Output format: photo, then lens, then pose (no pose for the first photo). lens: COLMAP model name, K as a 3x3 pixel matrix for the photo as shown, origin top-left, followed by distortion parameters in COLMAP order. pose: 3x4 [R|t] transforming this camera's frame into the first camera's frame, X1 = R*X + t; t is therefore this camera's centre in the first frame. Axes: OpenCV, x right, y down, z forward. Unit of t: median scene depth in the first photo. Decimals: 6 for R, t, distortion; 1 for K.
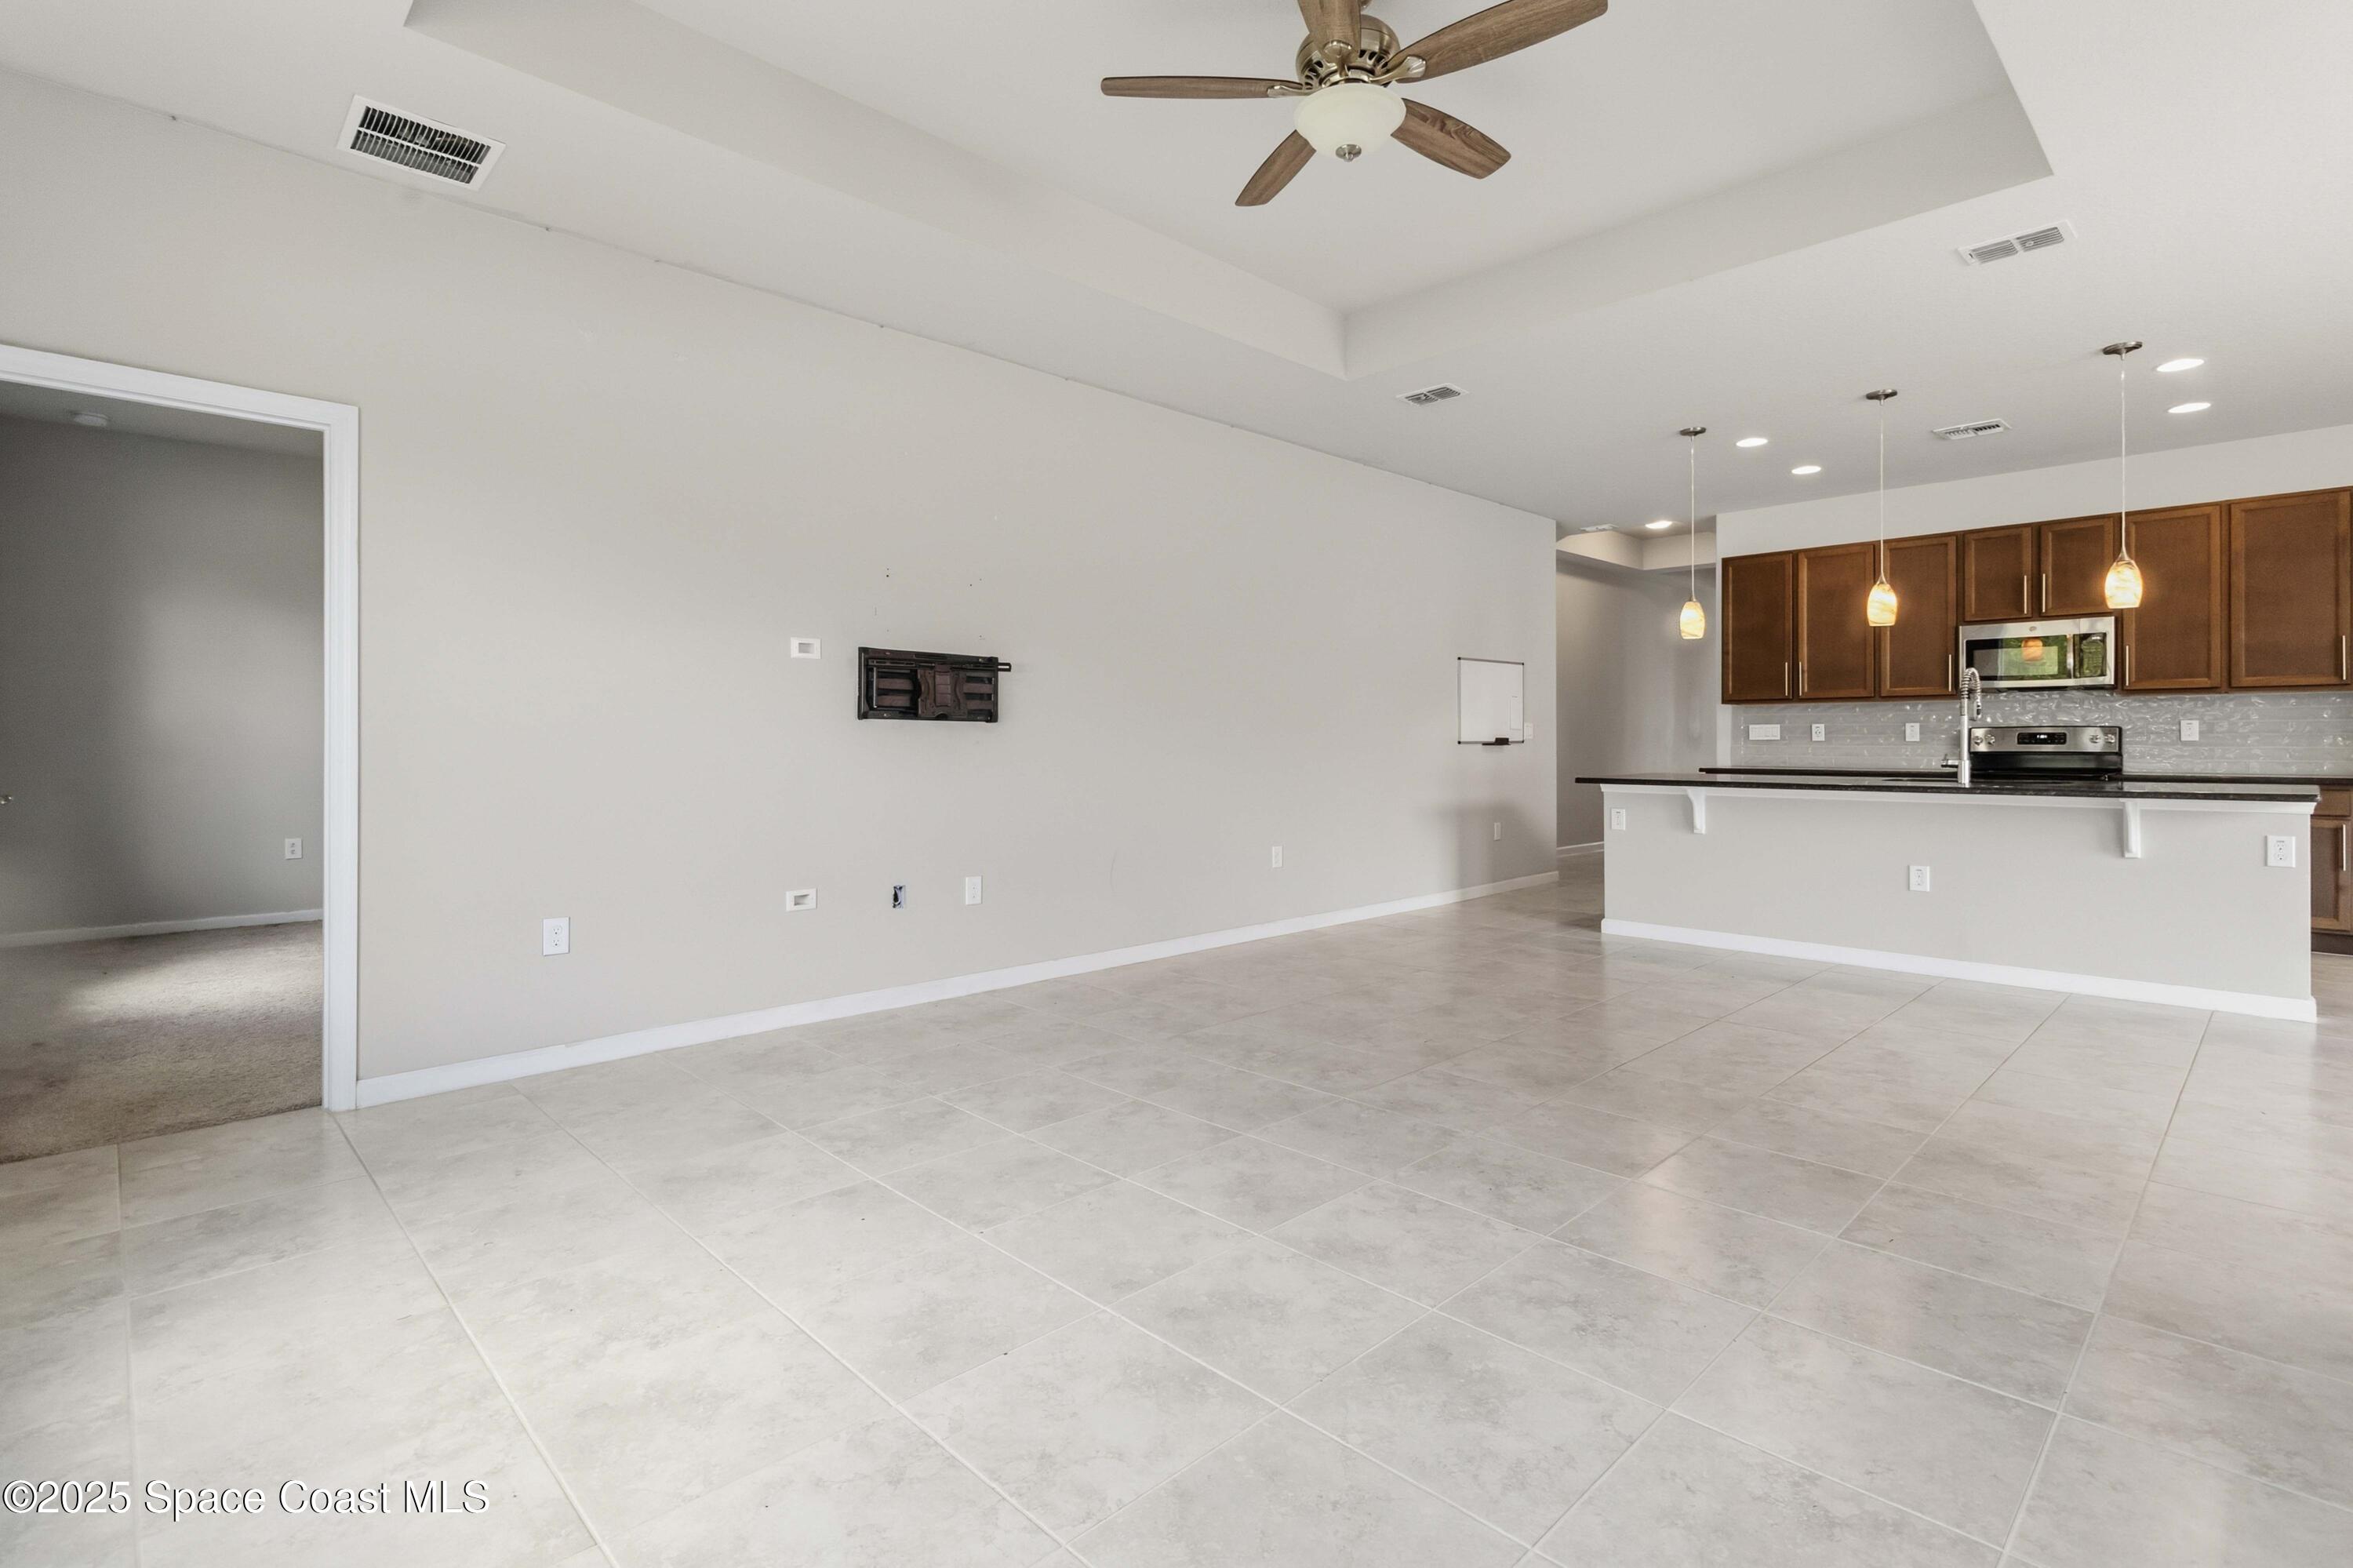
lens RADIAL K [[1107.4, 0, 1182.7], [0, 1107.4, 742.8], [0, 0, 1]] dist [0.008357, 0.000418]
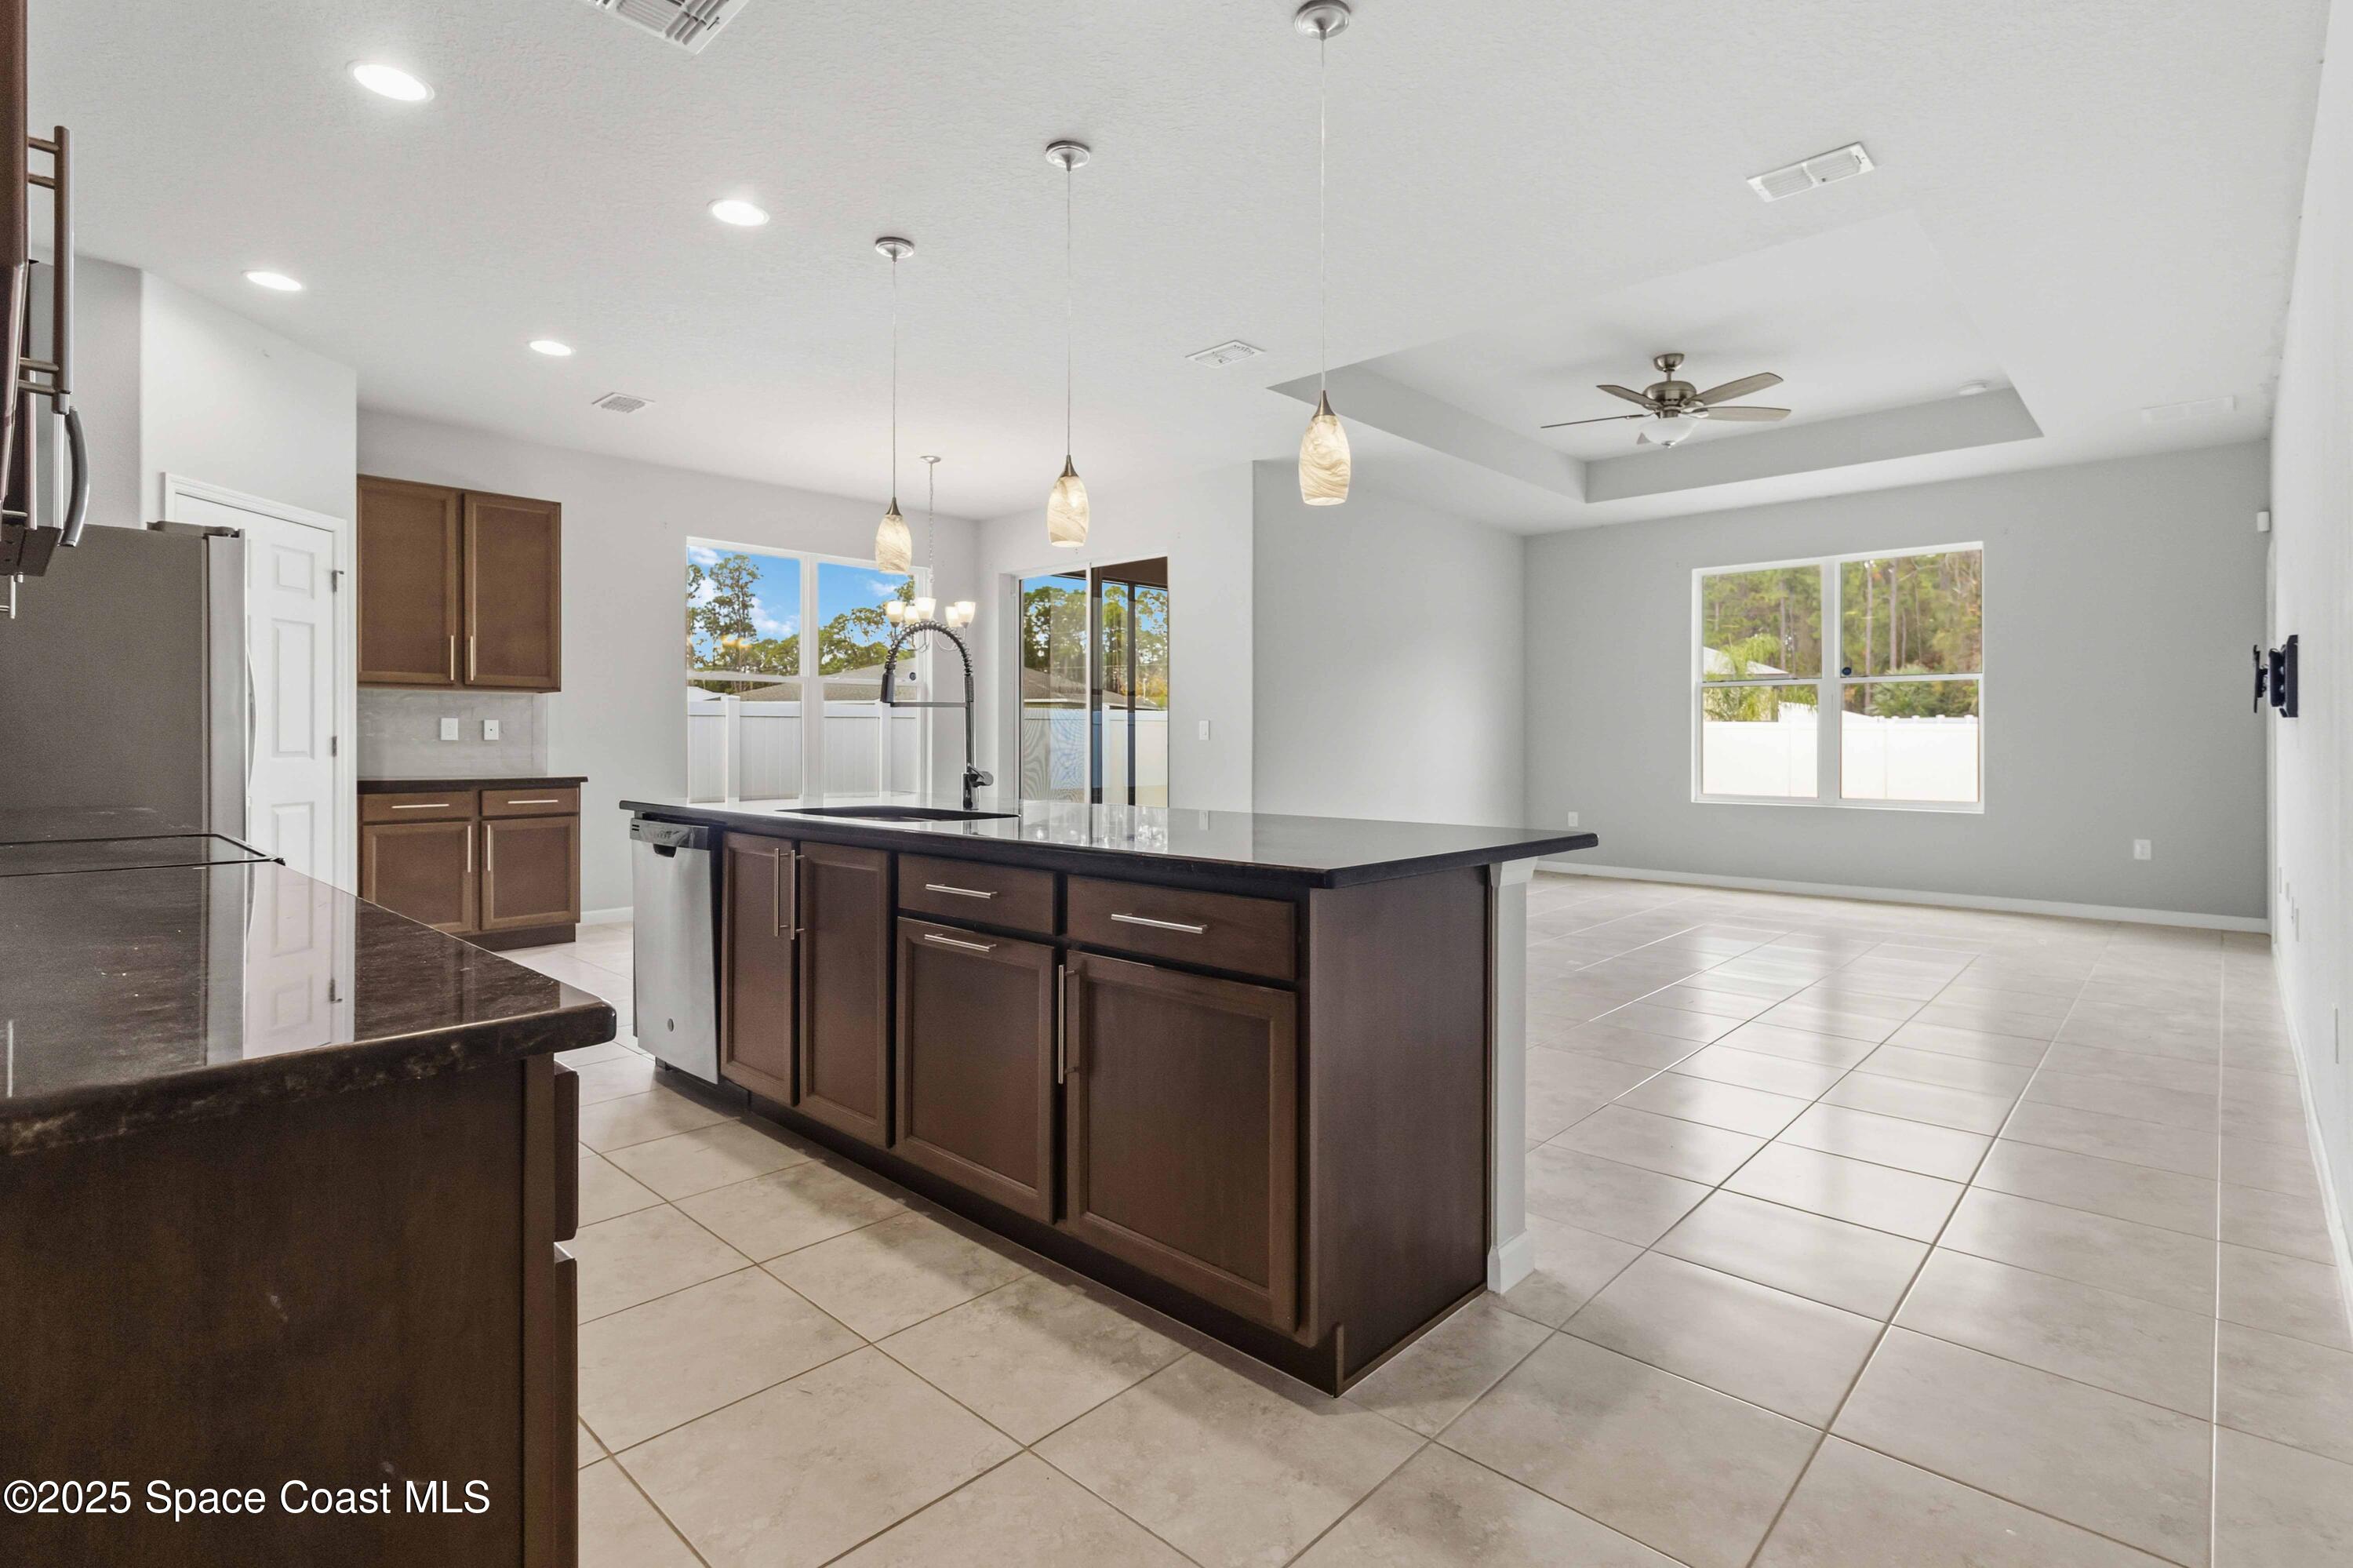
lens RADIAL K [[1125.8, 0, 1184.7], [0, 1125.8, 740.0], [0, 0, 1]] dist [0.009118, 0.000539]
pose [[-0.998821, 0.001444, -0.048514, 0.470533], [0.001299, 0.999995, 0.003018, -0.003800], [0.048518, 0.002952, -0.998818, 1.258937]]
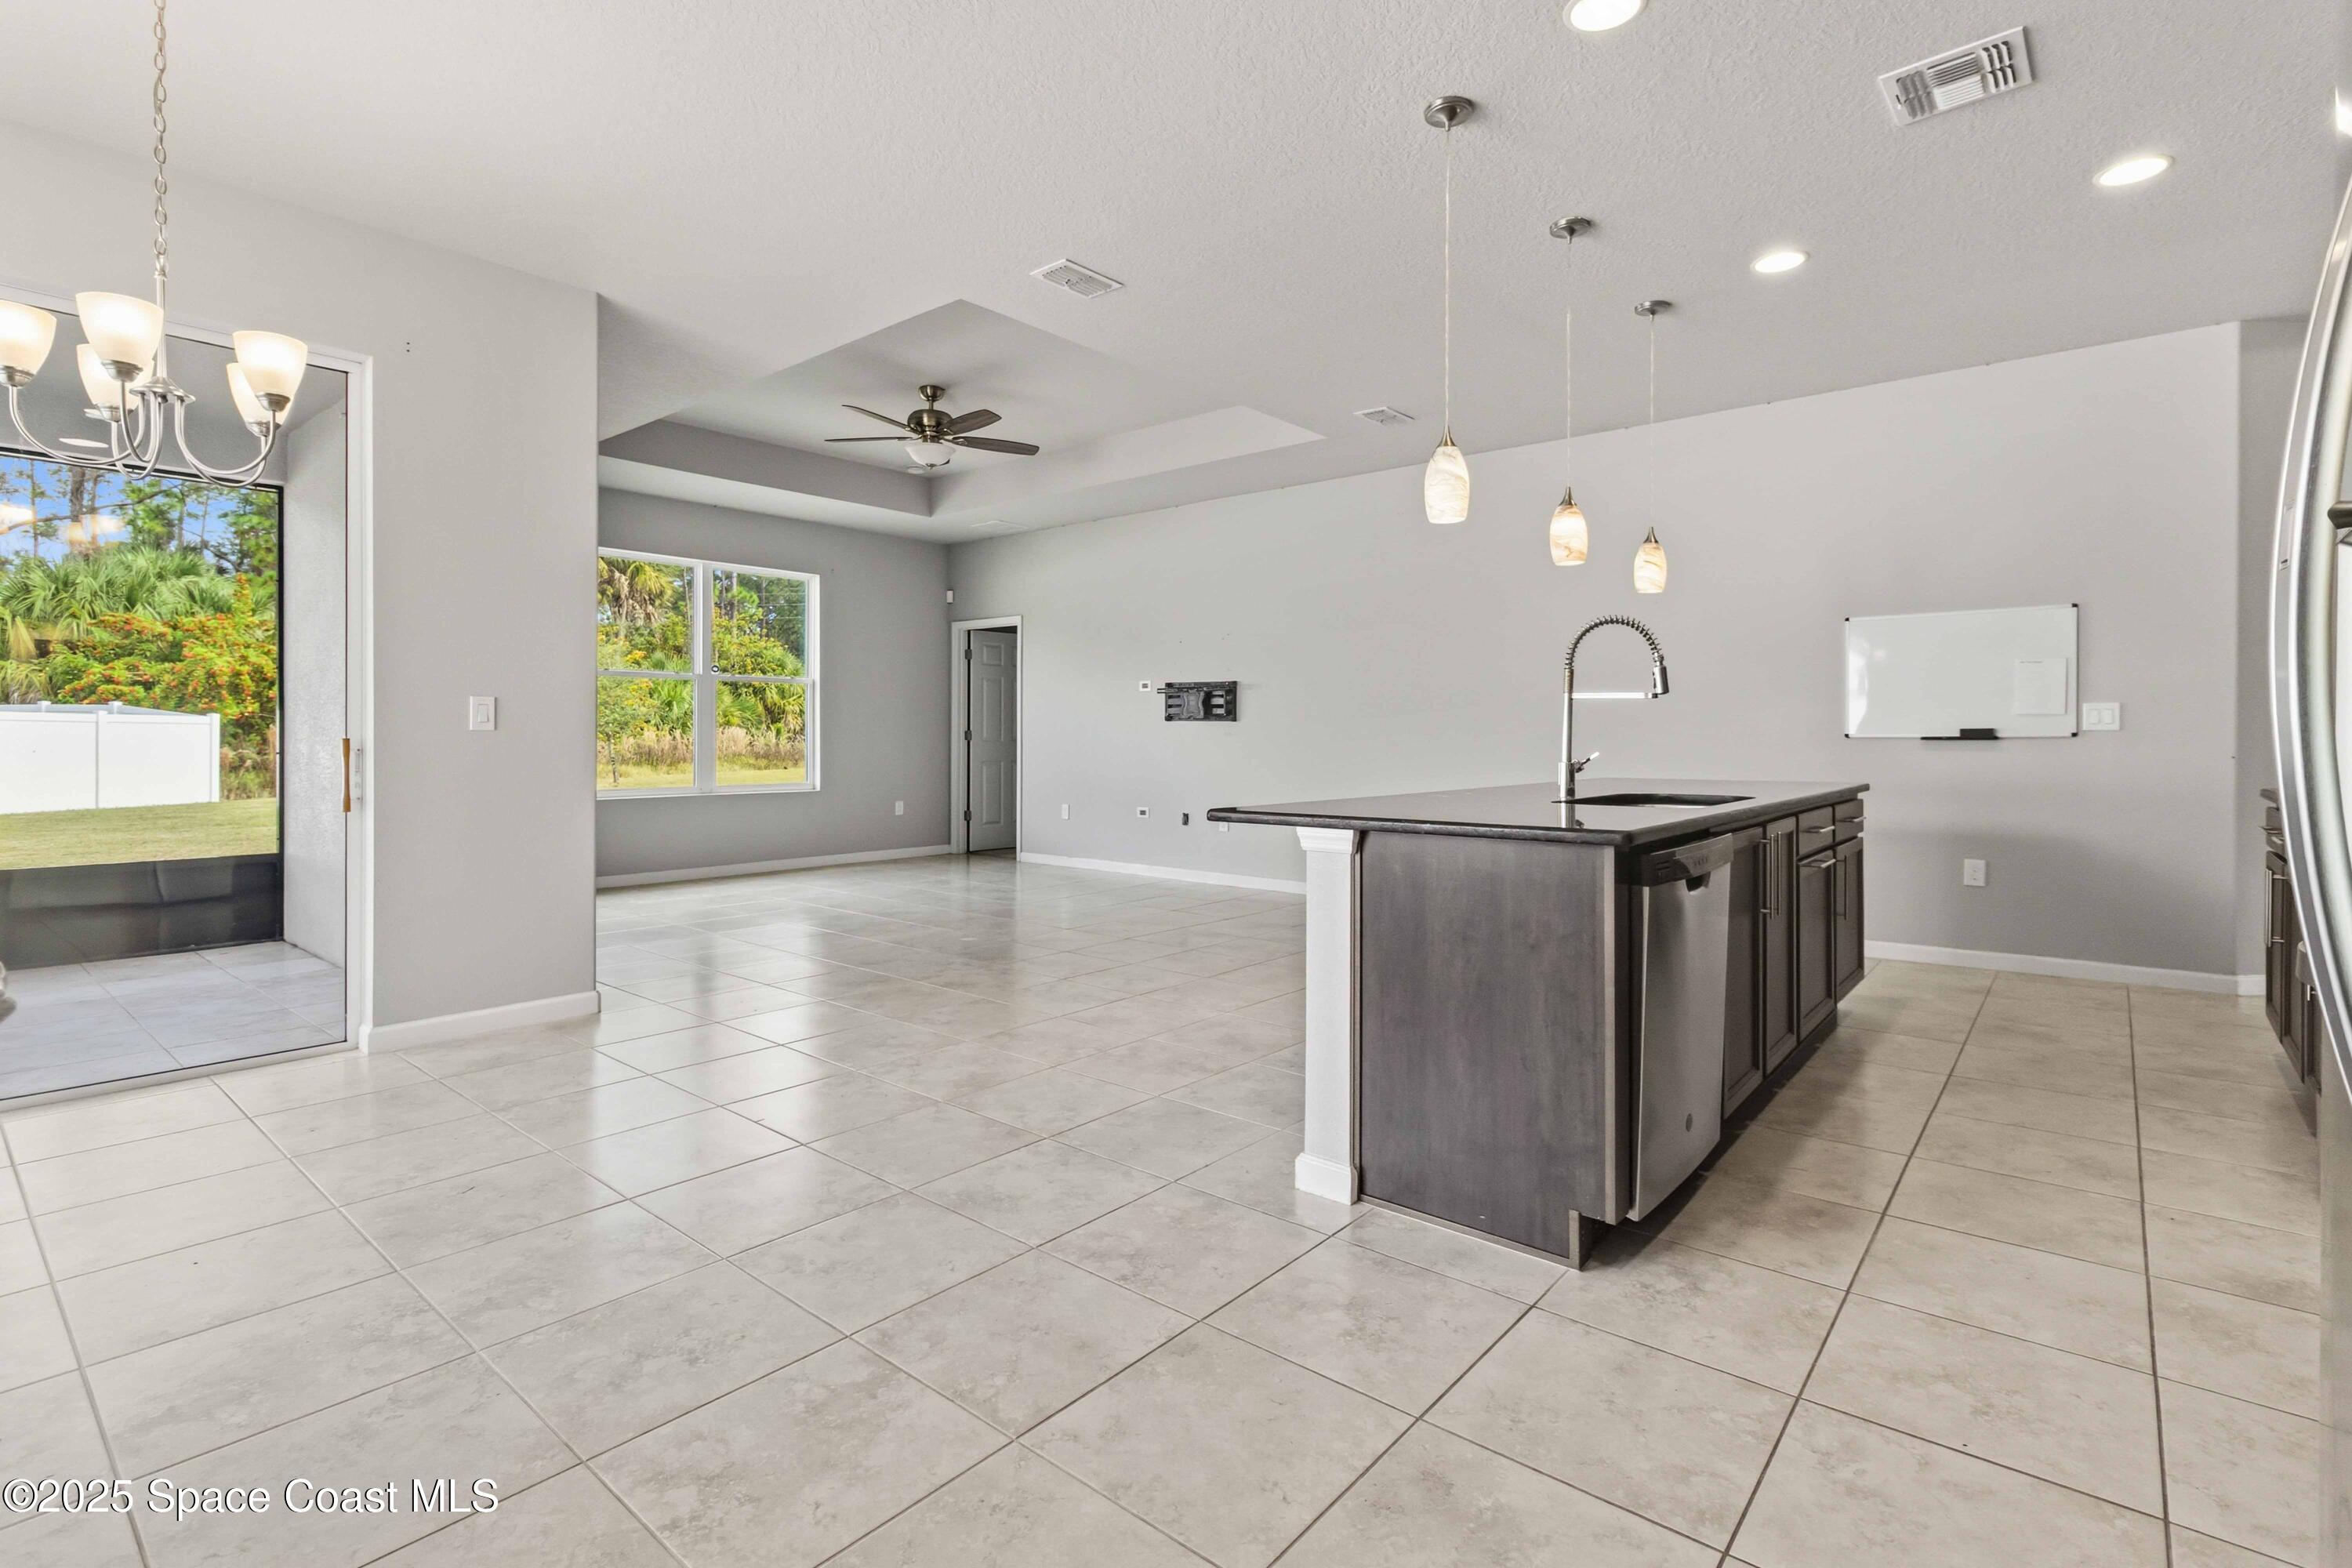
lens RADIAL K [[1106.9, 0, 1182.2], [0, 1106.9, 742.8], [0, 0, 1]] dist [0.008357, 0.000418]
pose [[0.100445, 0.006812, -0.994919, 1.008171], [-0.003486, 0.999973, 0.006495, 0.001901], [0.994937, 0.002816, 0.100466, 0.549800]]
